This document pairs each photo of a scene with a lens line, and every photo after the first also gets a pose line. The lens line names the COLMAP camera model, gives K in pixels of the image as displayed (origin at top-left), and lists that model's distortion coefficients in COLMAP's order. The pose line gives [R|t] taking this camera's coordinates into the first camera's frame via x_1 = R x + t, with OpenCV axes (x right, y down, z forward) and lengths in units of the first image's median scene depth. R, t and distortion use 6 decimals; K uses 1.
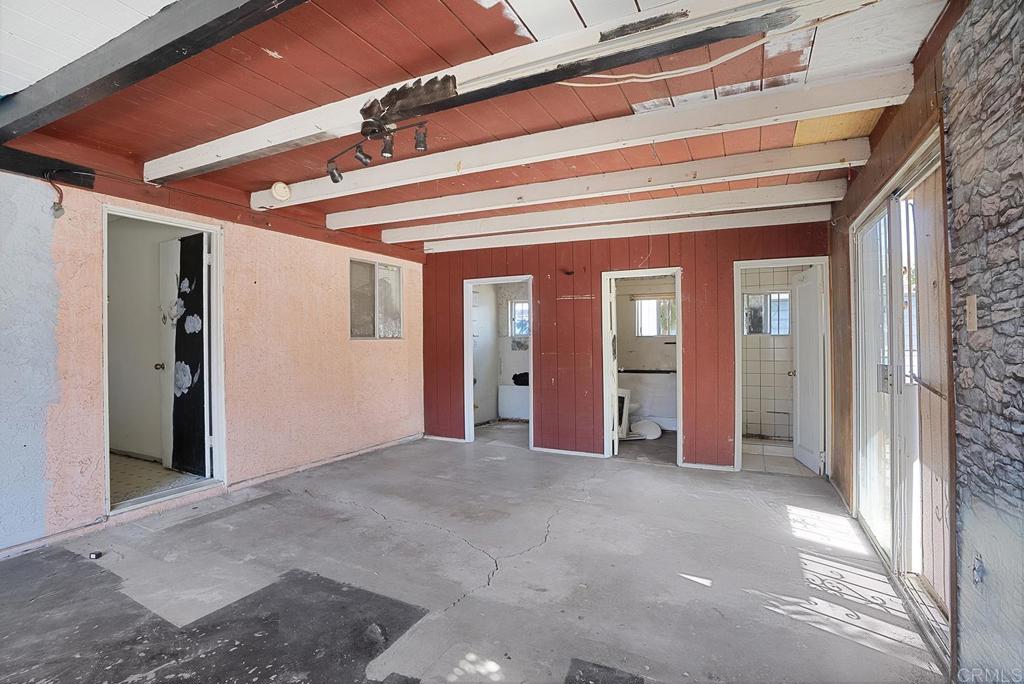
lens RADIAL K [[493.4, 0, 518.4], [0, 493.4, 339.8], [0, 0, 1]] dist [-0.074466, 0.031054]
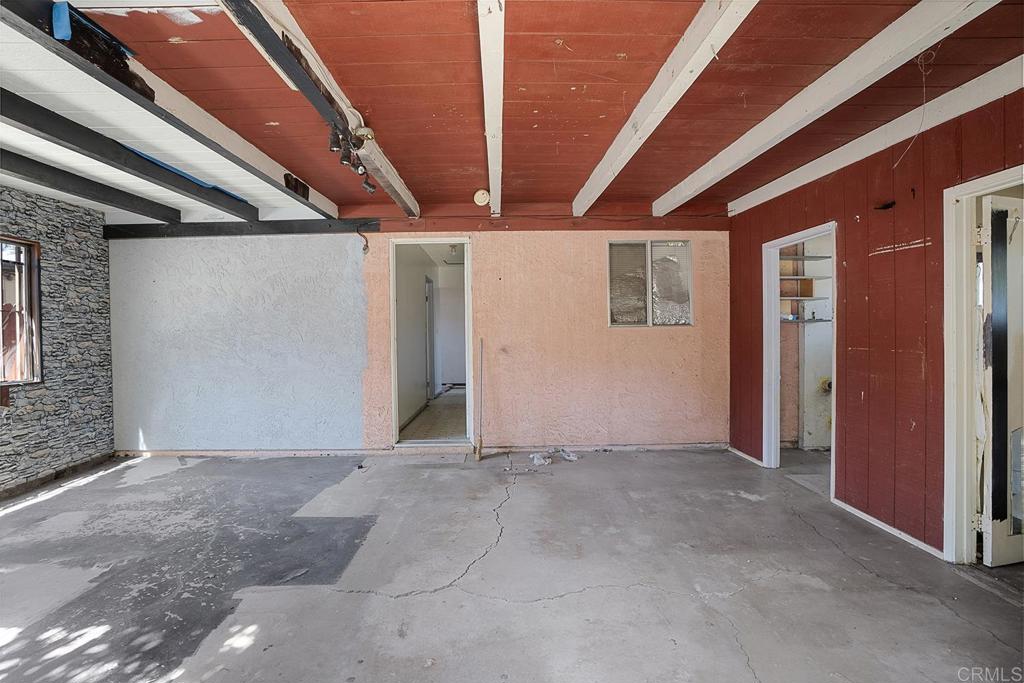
lens RADIAL K [[493.4, 0, 518.4], [0, 493.4, 339.3], [0, 0, 1]] dist [-0.074466, 0.031054]
pose [[0.443646, 0.015098, -0.896075, 0.674520], [0.008239, 0.999747, 0.020924, 0.001838], [0.896164, -0.016666, 0.443409, 0.648928]]
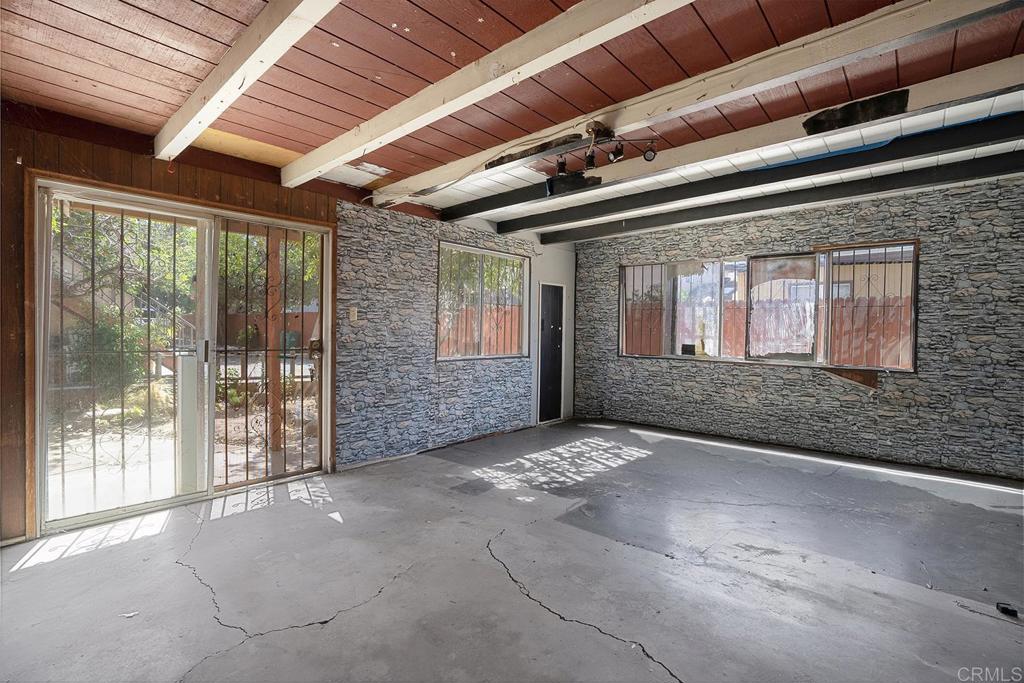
lens RADIAL K [[463.0, 0, 491.2], [0, 463.0, 328.8], [0, 0, 1]] dist [-0.052692, 0.024101]
pose [[-0.956715, -0.000859, 0.291025, -0.280009], [-0.002571, 0.999982, -0.005501, 0.020743], [-0.291015, -0.006011, -0.956700, 1.637987]]
